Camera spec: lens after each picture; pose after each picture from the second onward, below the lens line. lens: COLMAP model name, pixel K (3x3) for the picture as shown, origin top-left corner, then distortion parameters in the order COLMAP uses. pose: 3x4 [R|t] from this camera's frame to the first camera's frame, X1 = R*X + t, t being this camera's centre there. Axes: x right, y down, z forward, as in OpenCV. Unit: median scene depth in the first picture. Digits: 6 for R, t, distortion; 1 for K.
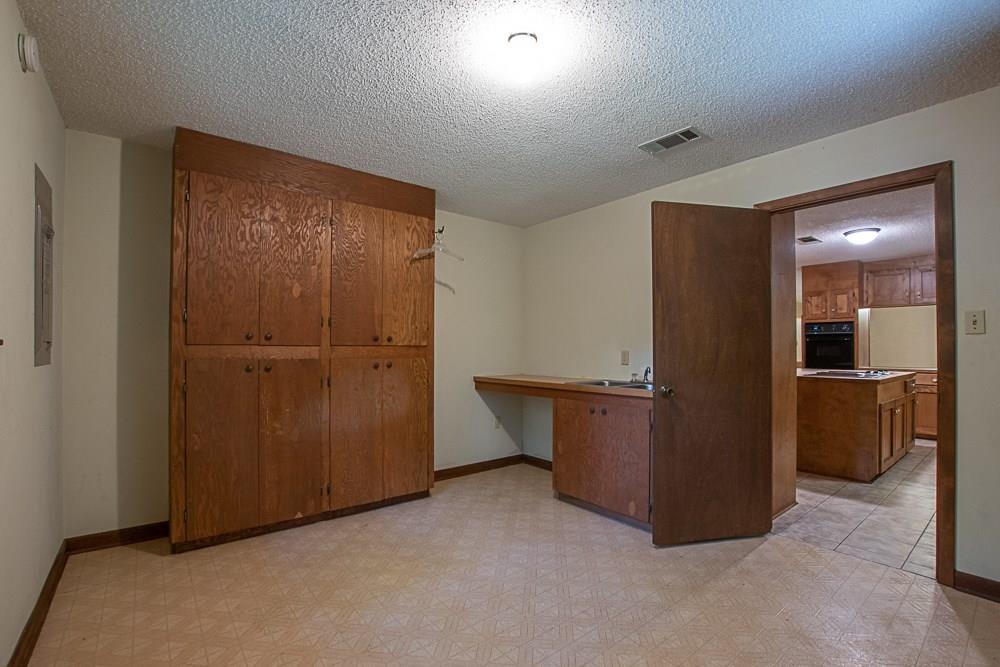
lens RADIAL K [[440.9, 0, 499.6], [0, 440.9, 342.2], [0, 0, 1]] dist [-0.033361, 0.000138]
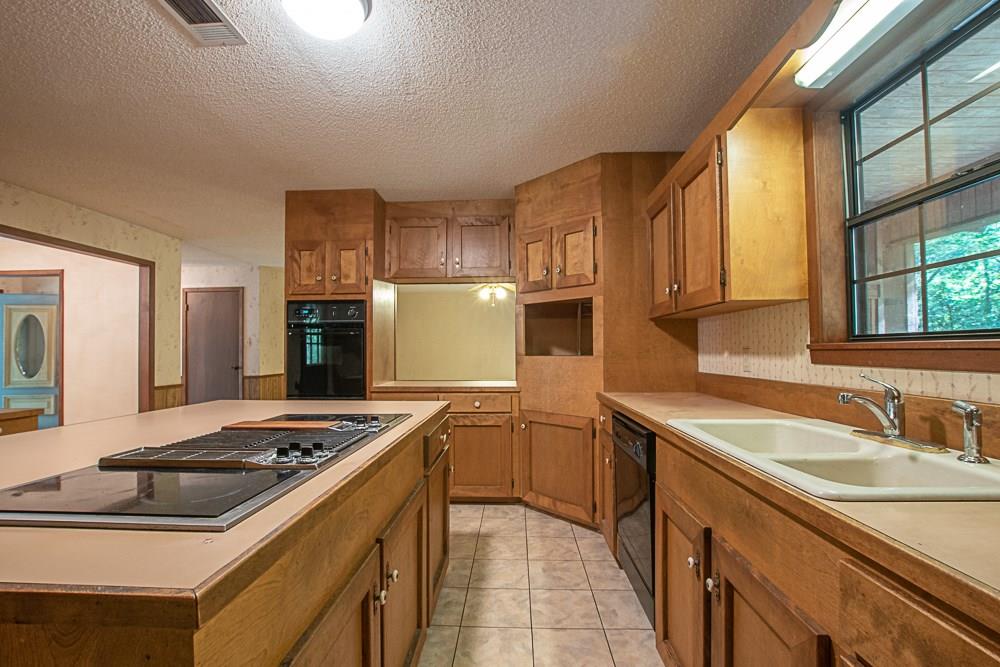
lens RADIAL K [[440.9, 0, 499.6], [0, 440.9, 342.2], [0, 0, 1]] dist [-0.033361, 0.000138]
pose [[0.648275, 0.007671, 0.761368, 0.505833], [-0.002607, 0.999966, -0.007855, 0.007982], [-0.761402, 0.003107, 0.648273, 0.508500]]
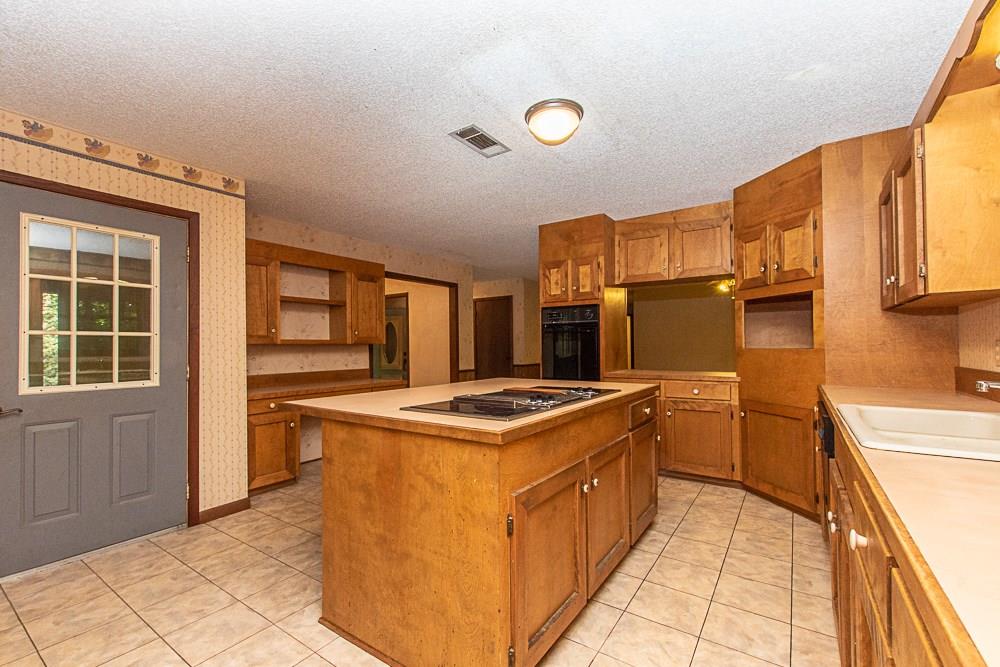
lens RADIAL K [[432.0, 0, 499.5], [0, 432.0, 336.5], [0, 0, 1]] dist [-0.000244, -0.000176]
pose [[0.954528, -0.004815, 0.298083, 0.465118], [0.007650, 0.999936, -0.008346, 0.006814], [-0.298024, 0.010247, 0.954503, 0.393755]]
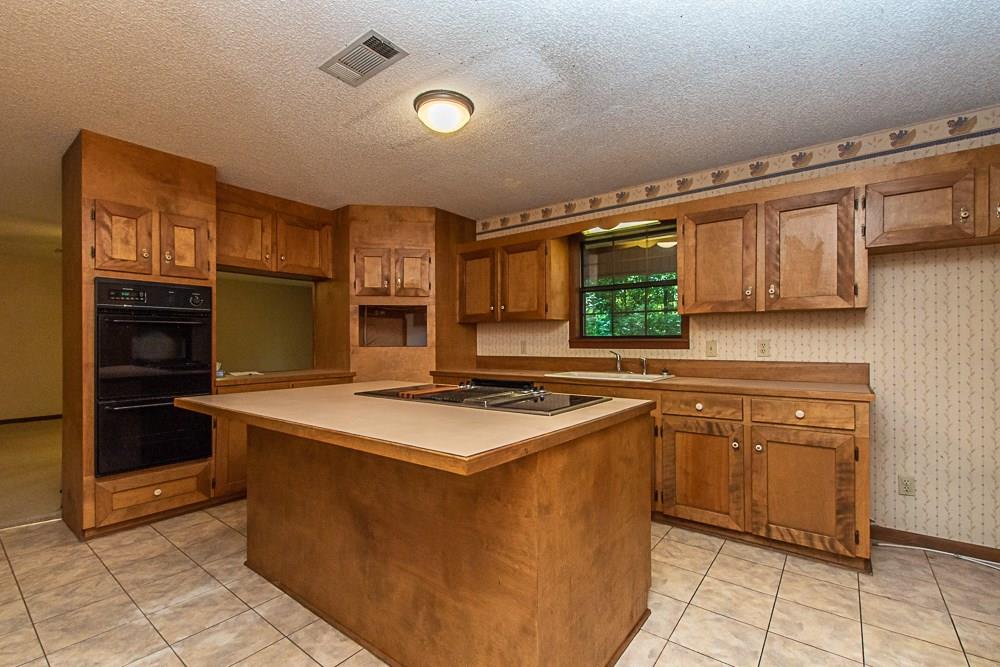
lens RADIAL K [[441.9, 0, 500.0], [0, 441.9, 333.5], [0, 0, 1]] dist [0.039163, 0.000000]
pose [[-0.240022, 0.013911, 0.970668, 0.236311], [-0.011051, 0.999793, -0.017061, 0.009389], [-0.970705, -0.014822, -0.239818, 0.791386]]
